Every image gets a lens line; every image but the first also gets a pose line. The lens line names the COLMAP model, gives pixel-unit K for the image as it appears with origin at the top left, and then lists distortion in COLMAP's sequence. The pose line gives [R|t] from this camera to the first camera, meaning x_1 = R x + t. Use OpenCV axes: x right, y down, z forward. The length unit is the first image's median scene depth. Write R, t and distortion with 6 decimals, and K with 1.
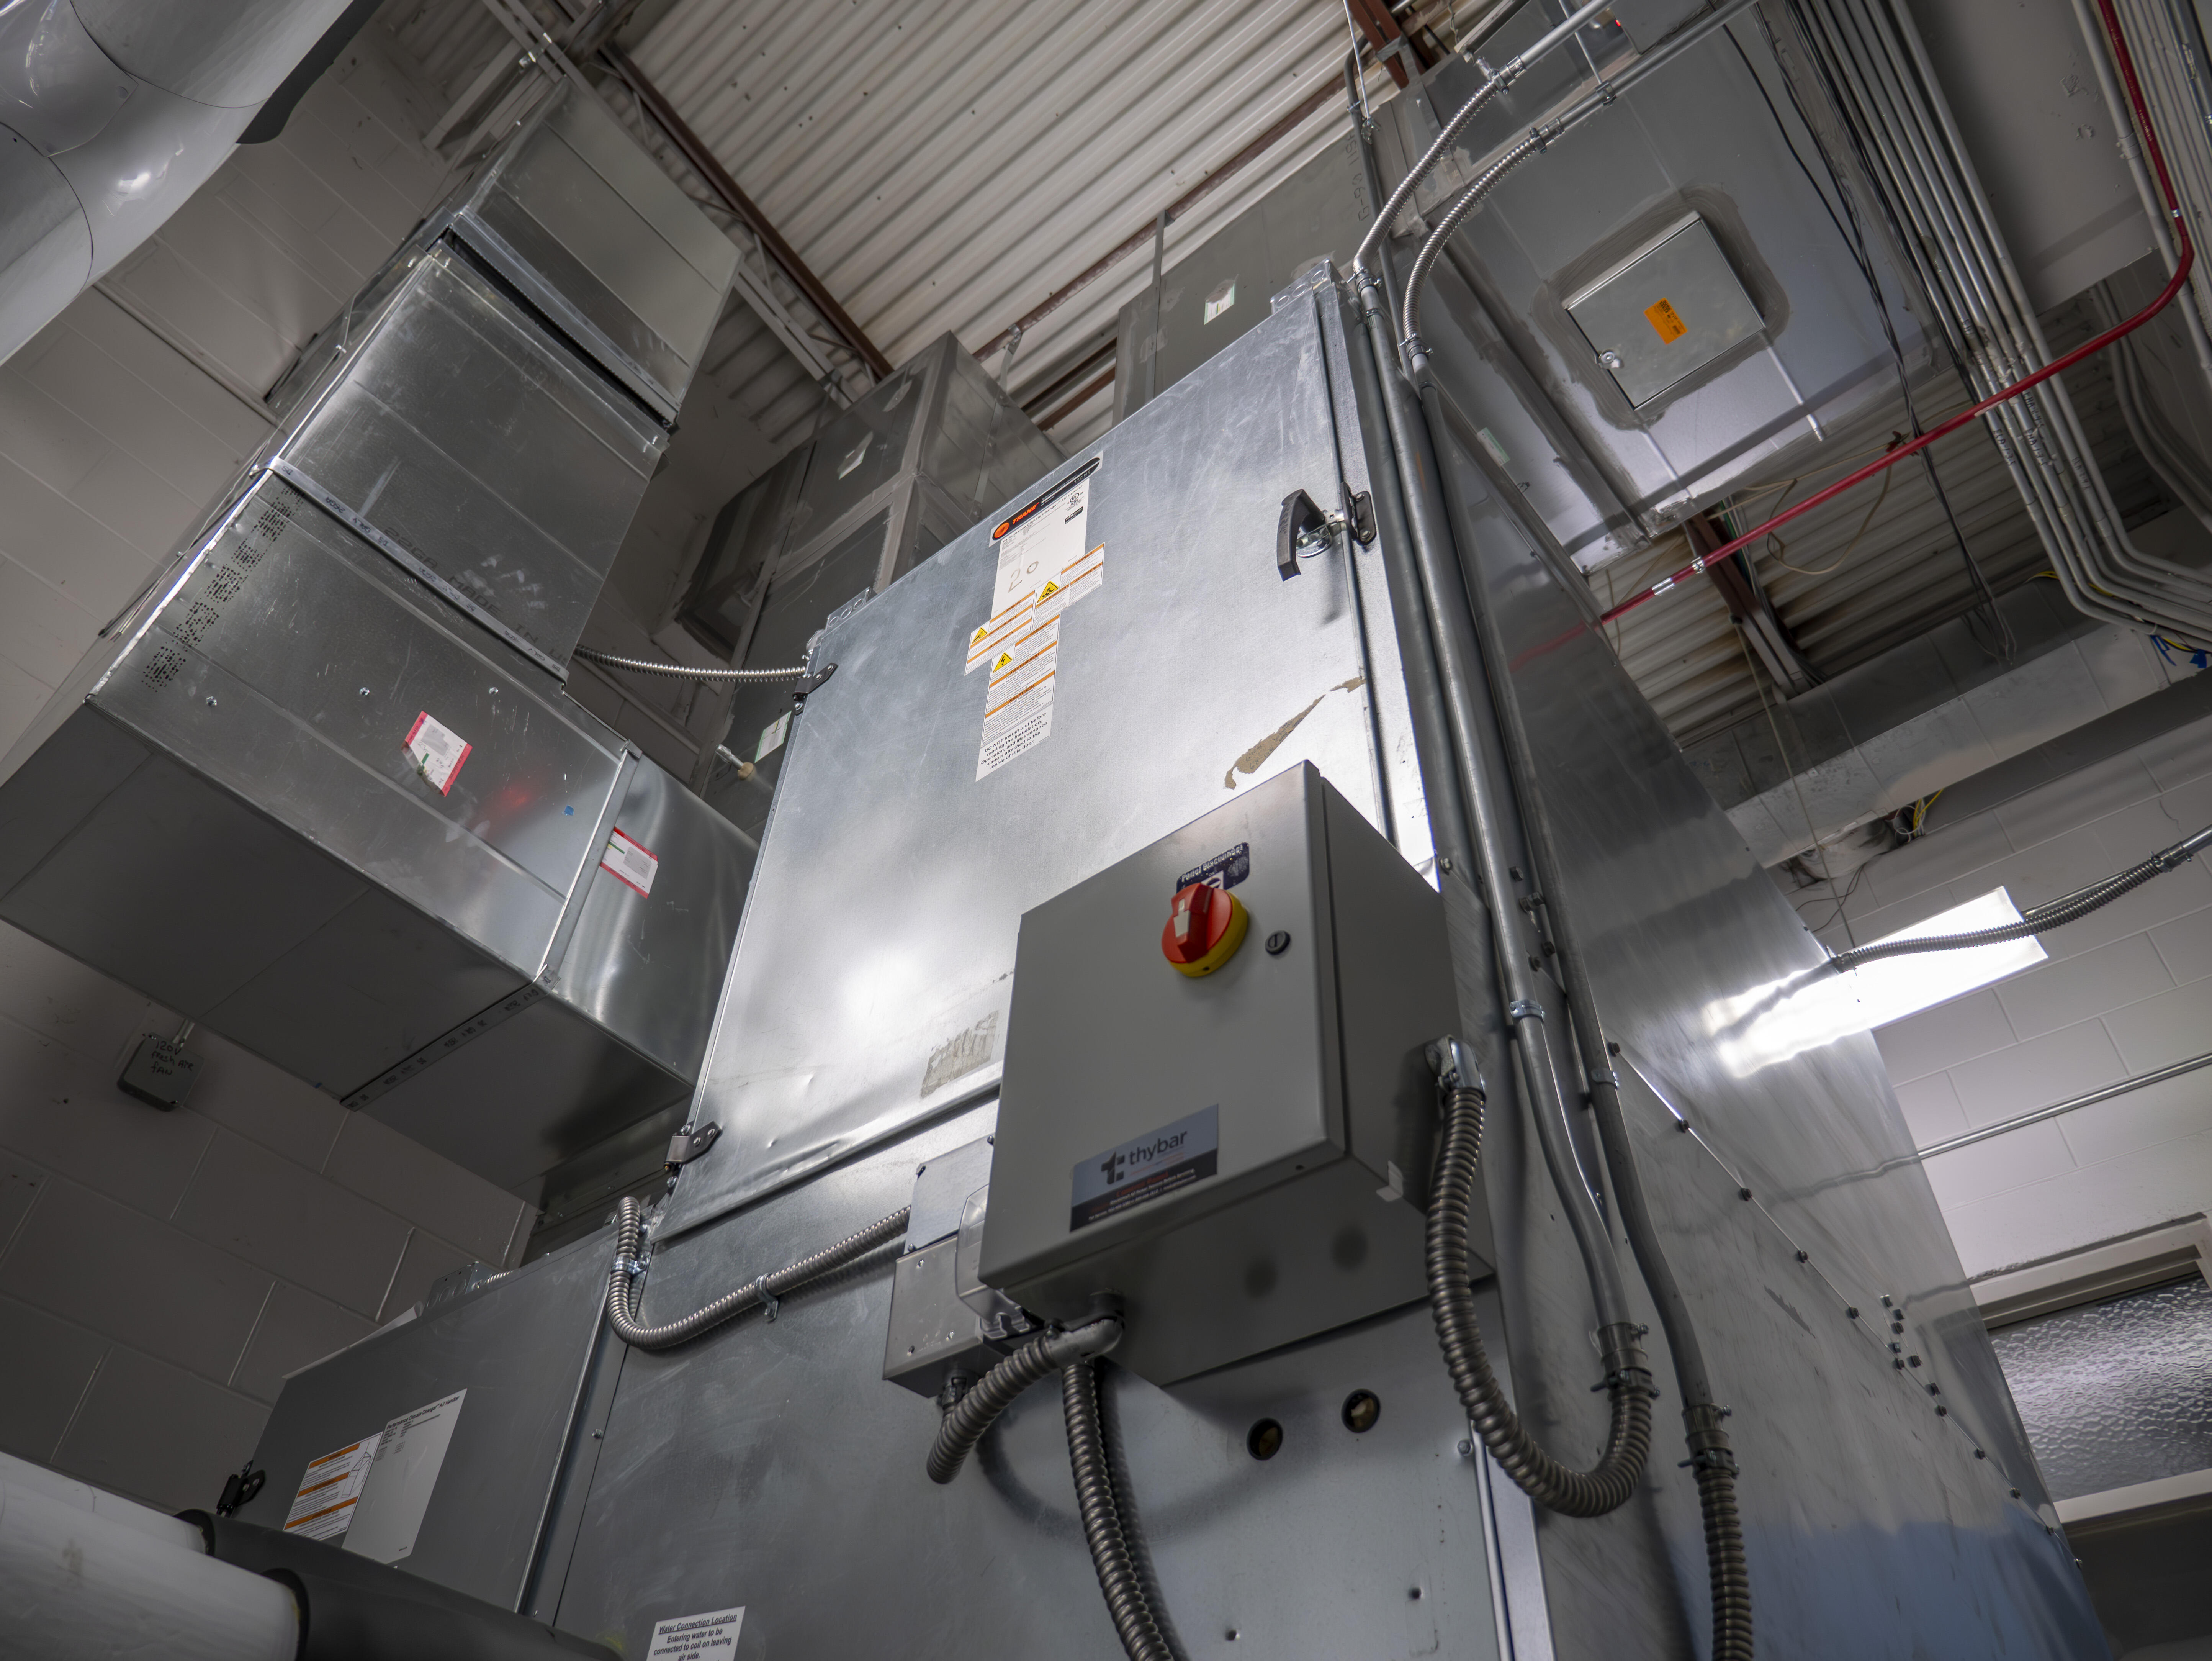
lens RADIAL K [[1545.8, 0, 1106.7], [0, 1545.8, 830.1], [0, 0, 1]] dist [-0.029637, -0.002103]
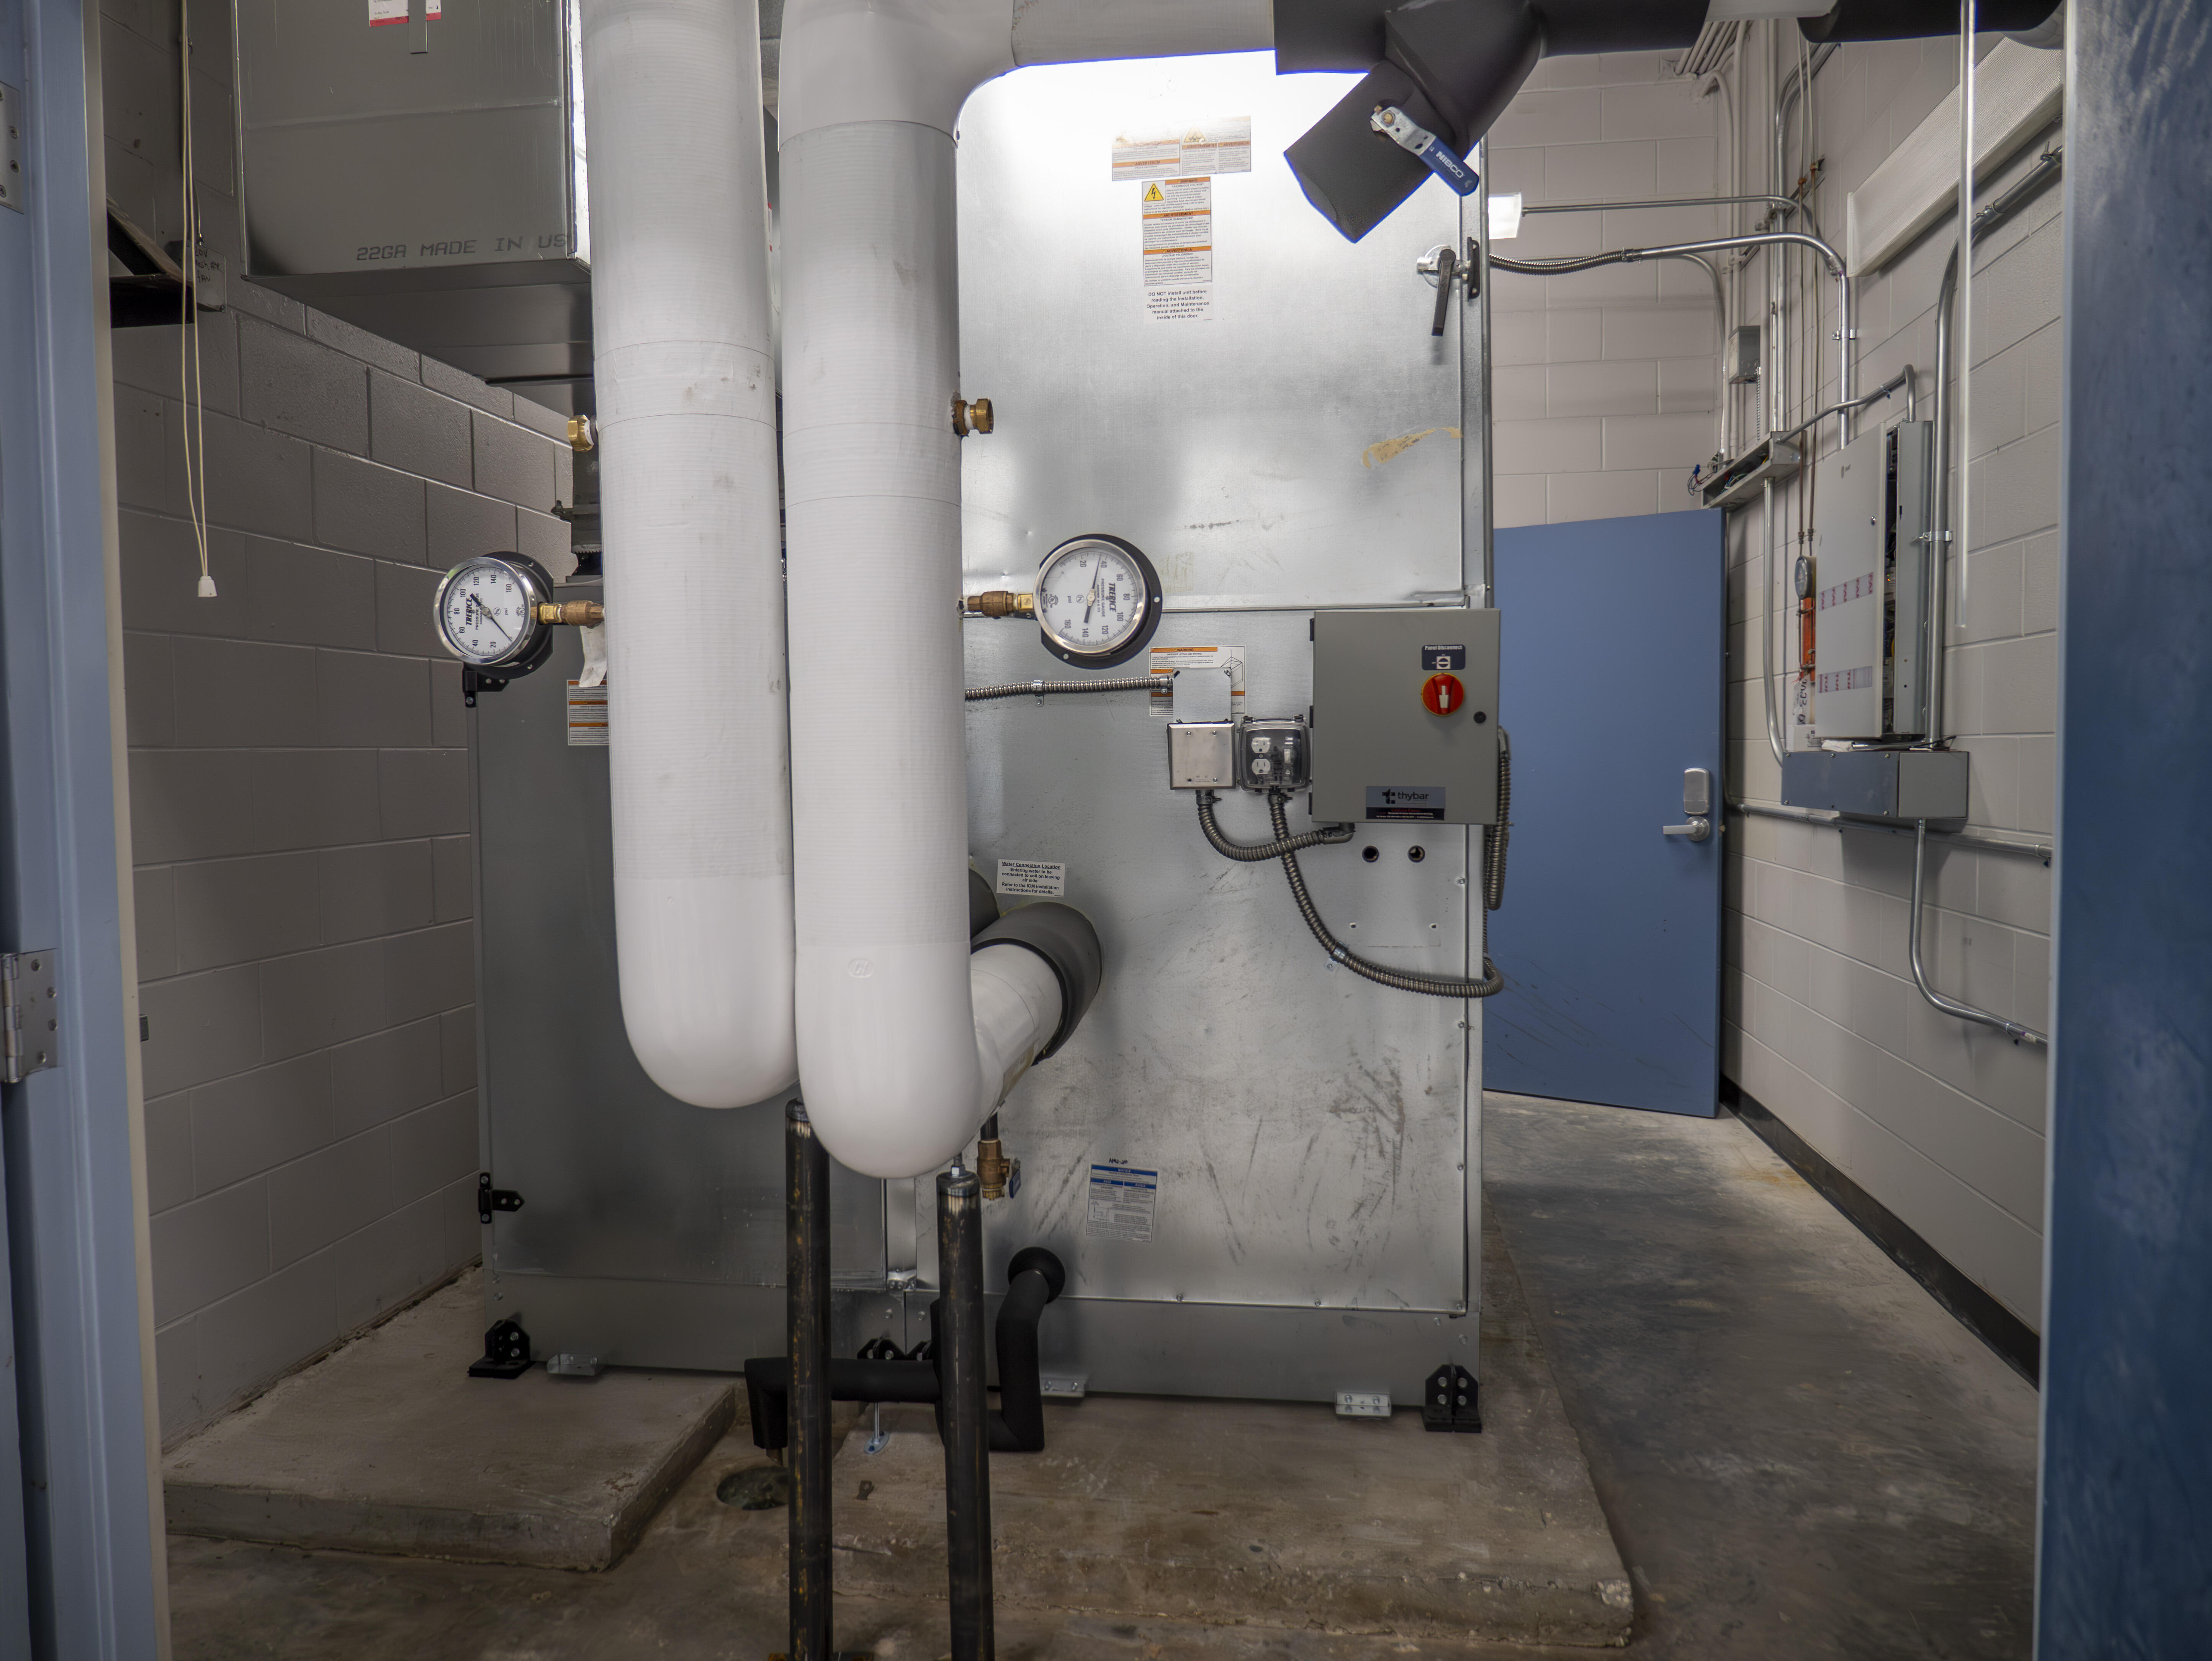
lens RADIAL K [[1545.8, 0, 1105.5], [0, 1545.8, 832.6], [0, 0, 1]] dist [-0.029637, -0.002103]
pose [[0.852750, -0.070302, 0.517567, -1.563911], [-0.344566, 0.668988, 0.658582, -1.131290], [-0.392545, -0.739941, 0.546255, -0.166597]]
